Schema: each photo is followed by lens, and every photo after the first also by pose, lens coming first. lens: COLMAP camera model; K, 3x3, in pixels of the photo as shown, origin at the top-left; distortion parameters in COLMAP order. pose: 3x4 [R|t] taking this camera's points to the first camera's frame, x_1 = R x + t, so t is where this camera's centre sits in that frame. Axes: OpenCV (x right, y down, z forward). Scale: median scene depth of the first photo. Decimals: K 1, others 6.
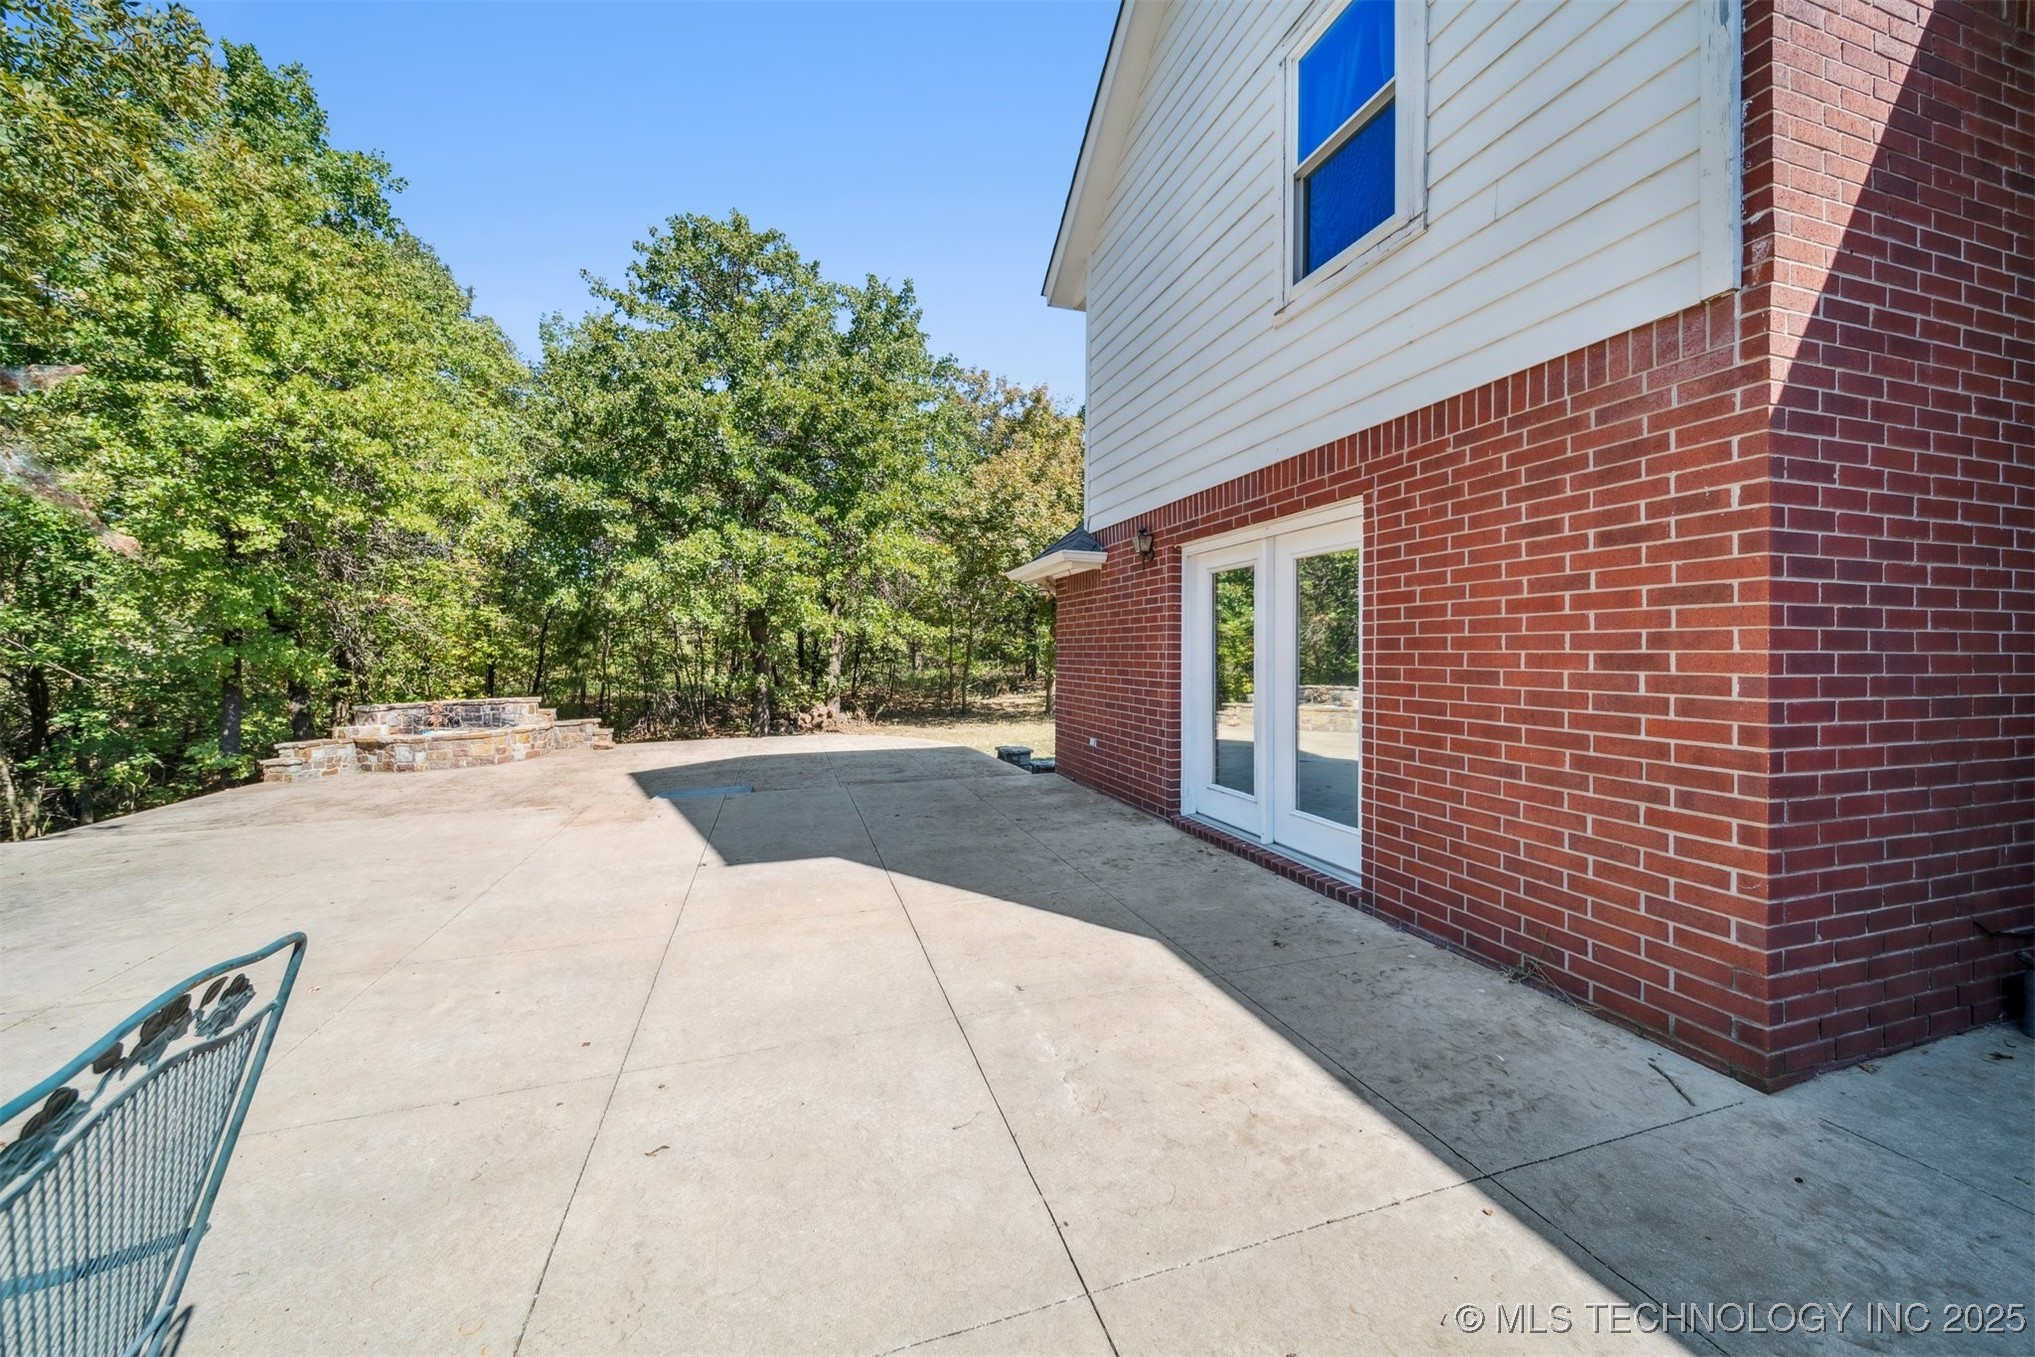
lens RADIAL K [[714.1, 0, 981.8], [0, 714.1, 649.8], [0, 0, 1]] dist [0.000676, 0.000075]
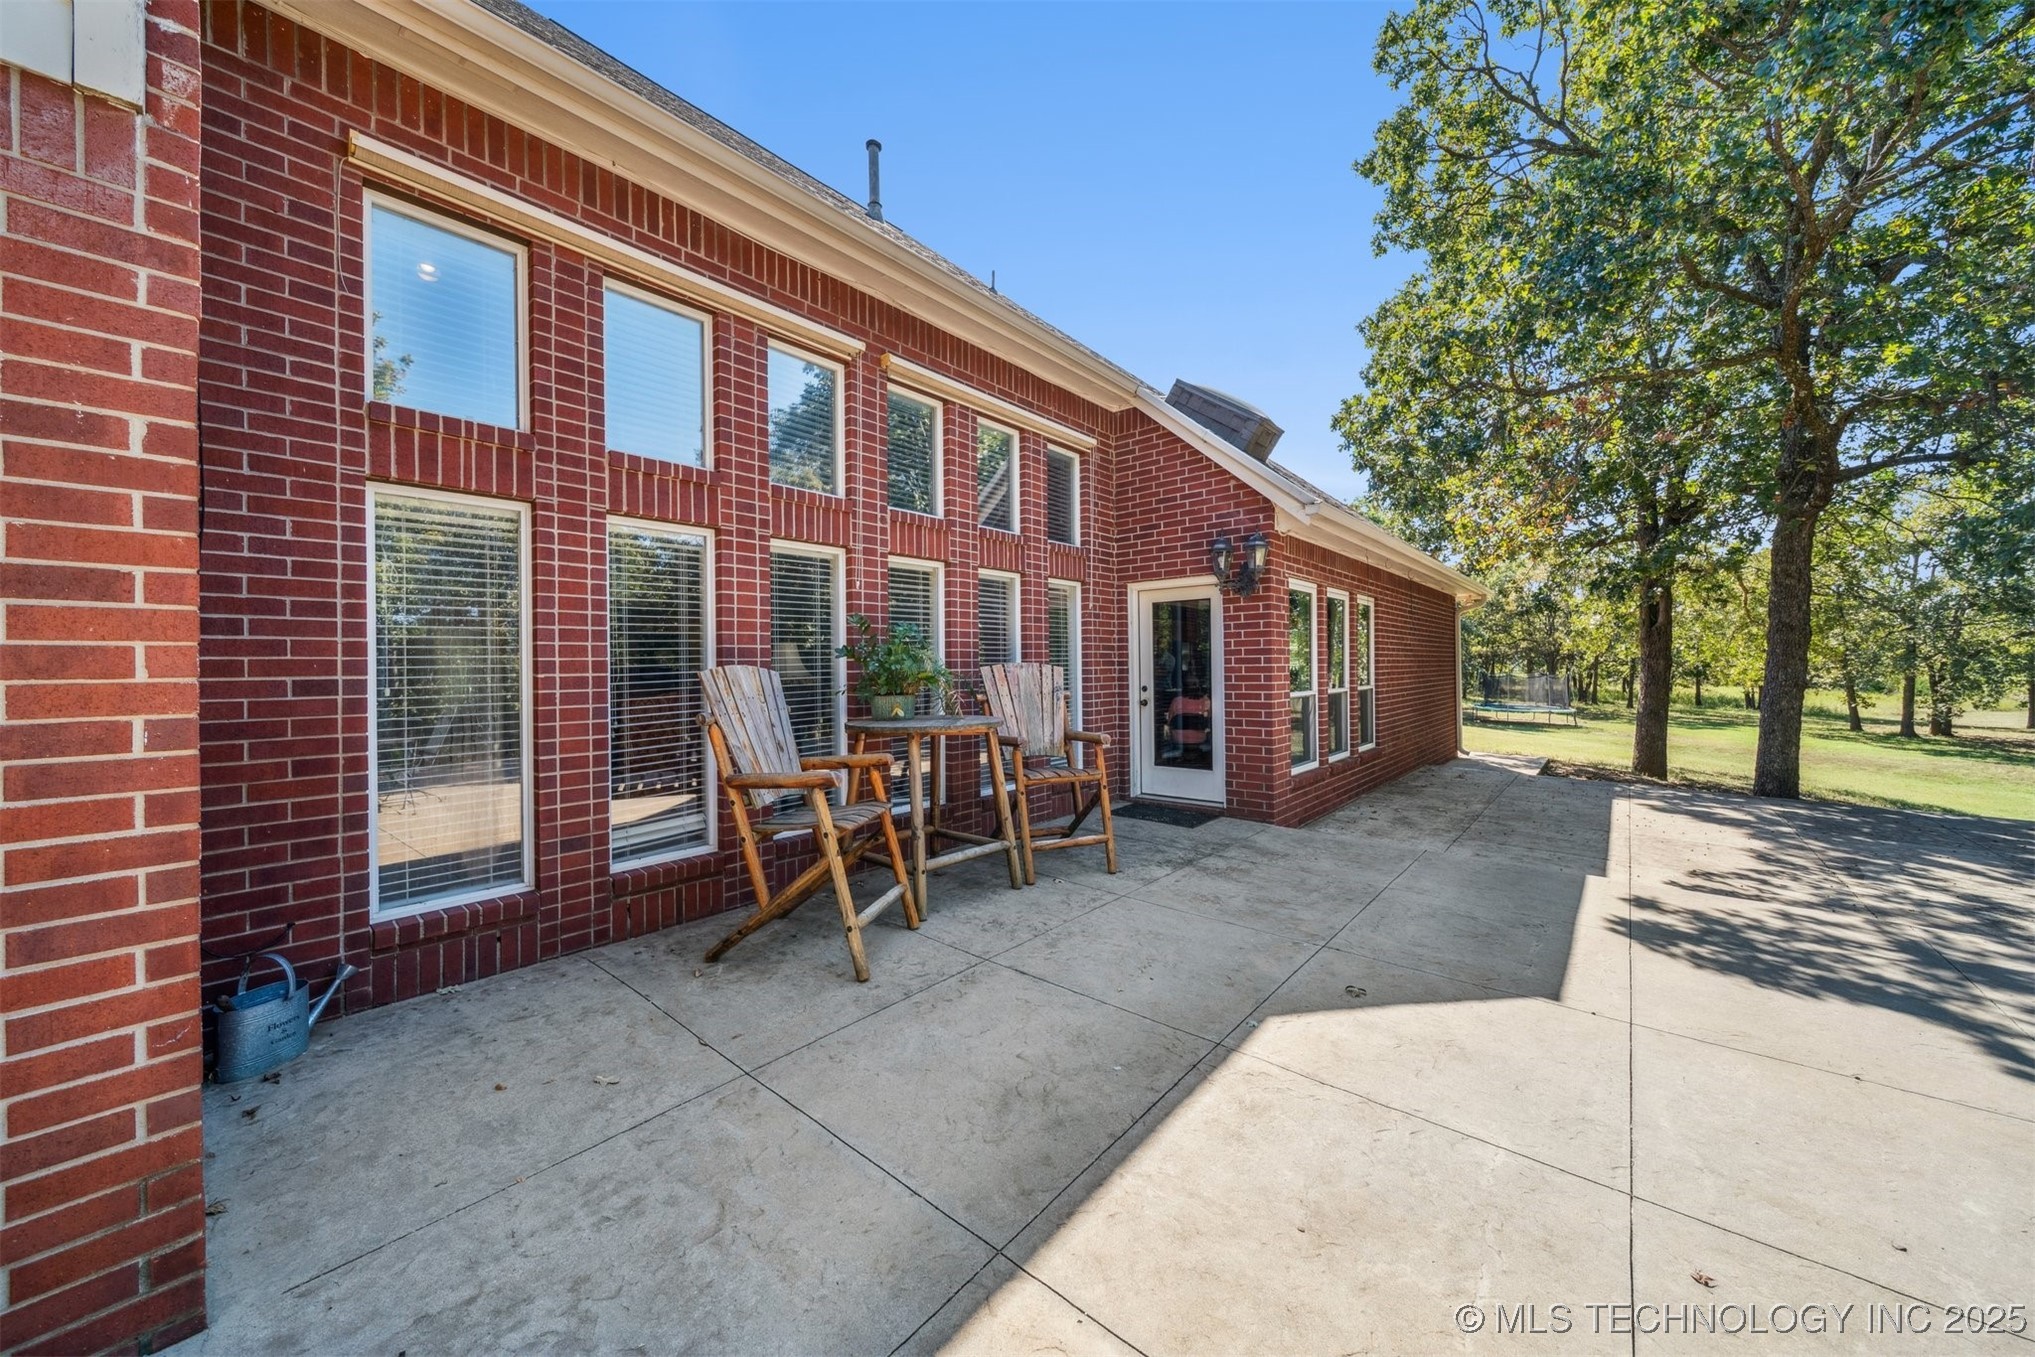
lens RADIAL K [[714.1, 0, 1016.5], [0, 714.1, 667.9], [0, 0, 1]] dist [0.000676, 0.000075]
pose [[-0.543314, 0.002788, 0.839525, 0.024488], [0.007595, 0.999970, 0.001594, -0.000937], [-0.839495, 0.007242, -0.543319, 0.168309]]
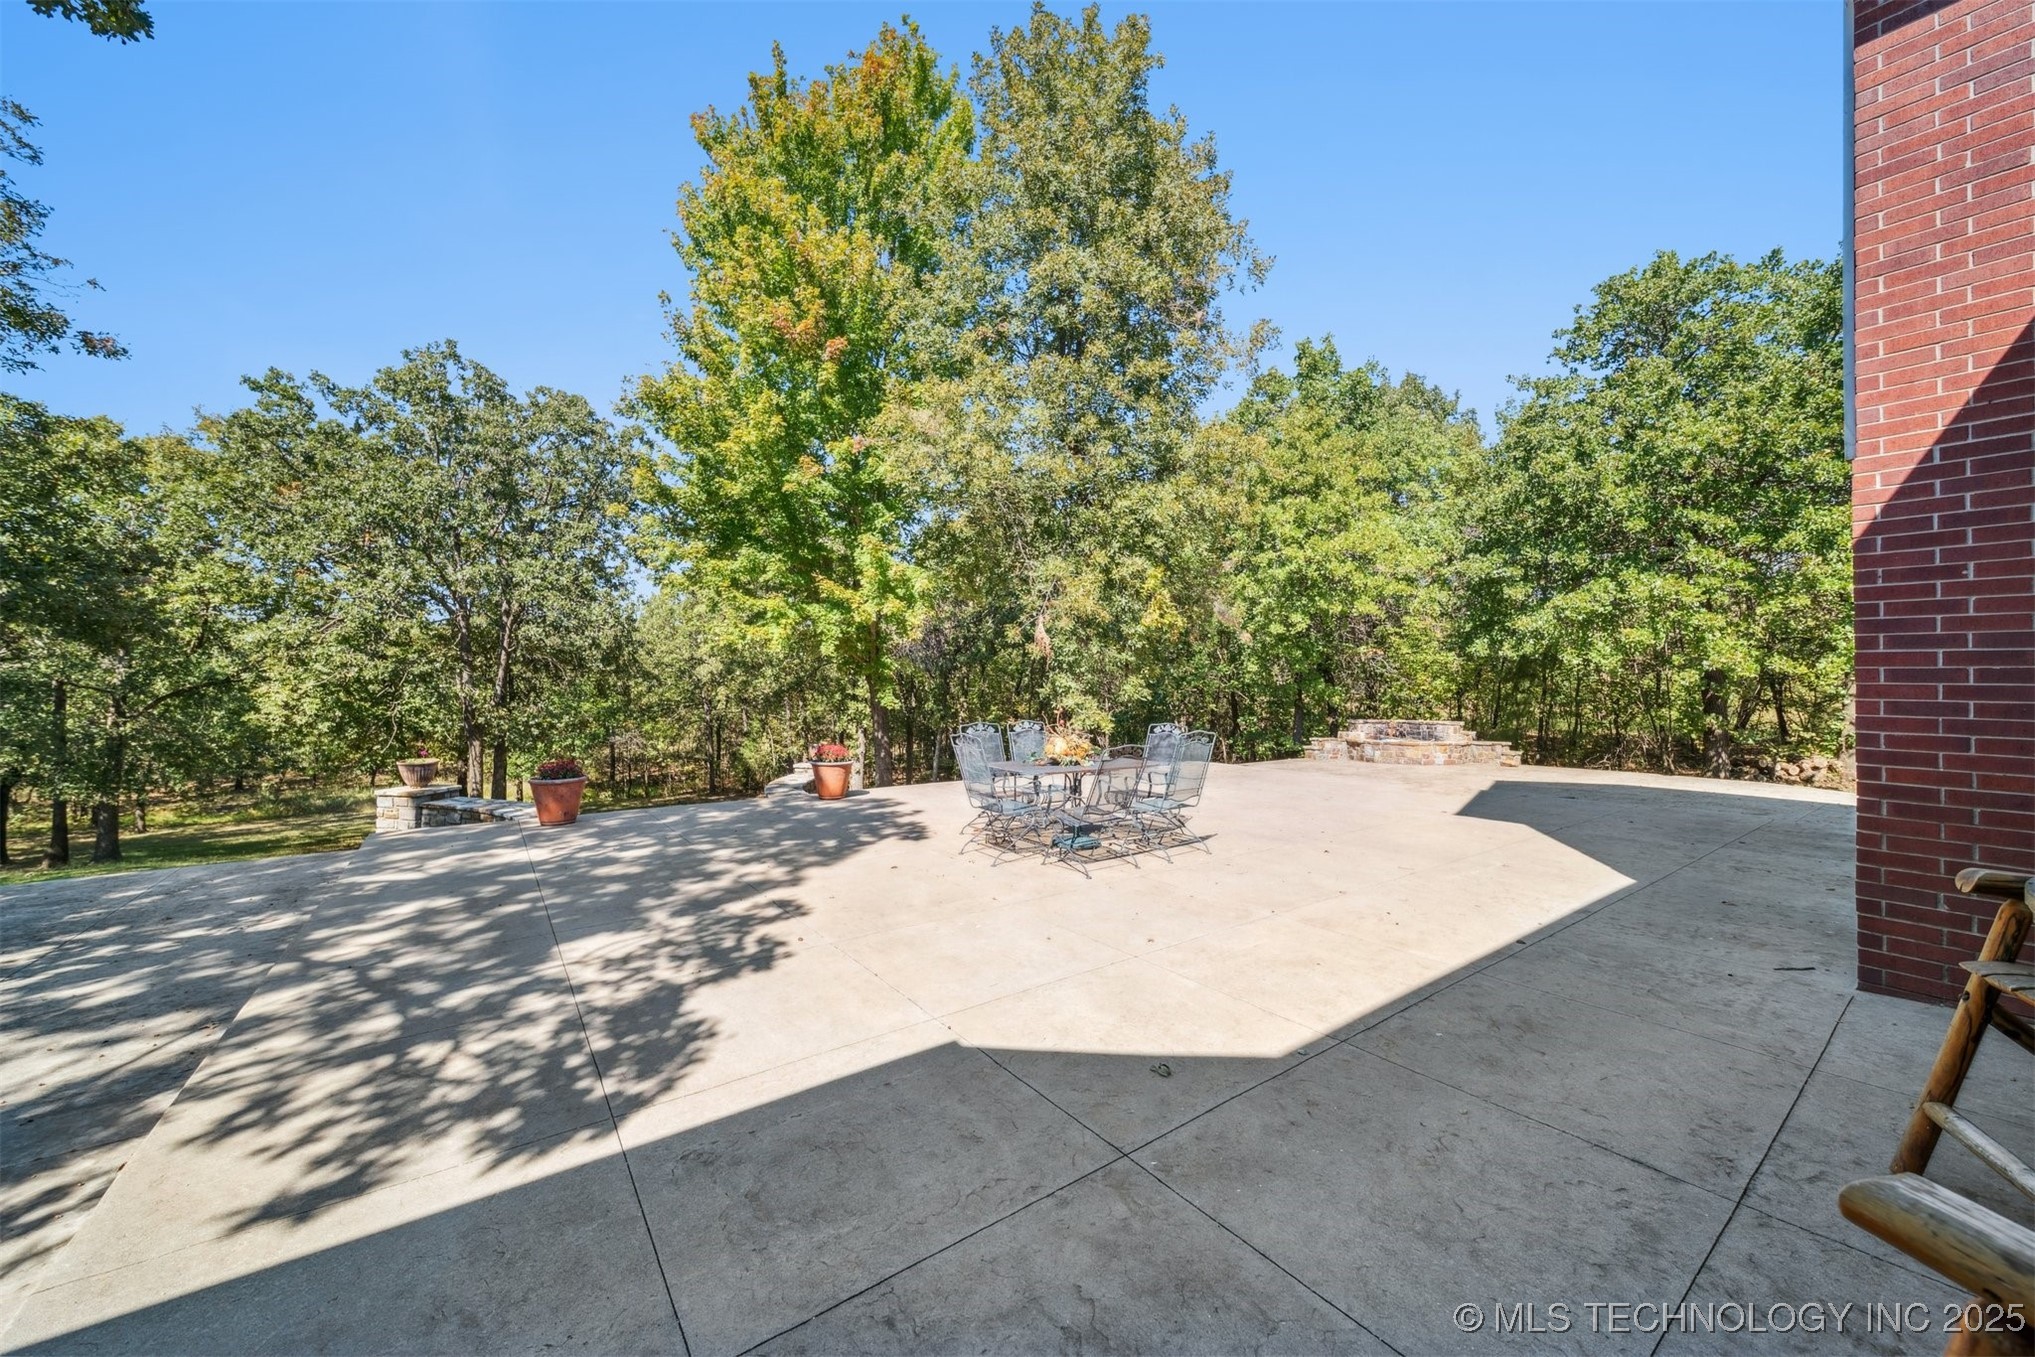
lens RADIAL K [[748.0, 0, 1022.4], [0, 748.0, 665.3], [0, 0, 1]] dist [-0.002950, -0.000204]
pose [[0.340452, -0.016689, -0.940114, 0.457768], [-0.007468, 0.999763, -0.020453, -0.004807], [0.940232, 0.013984, 0.340246, -0.273745]]
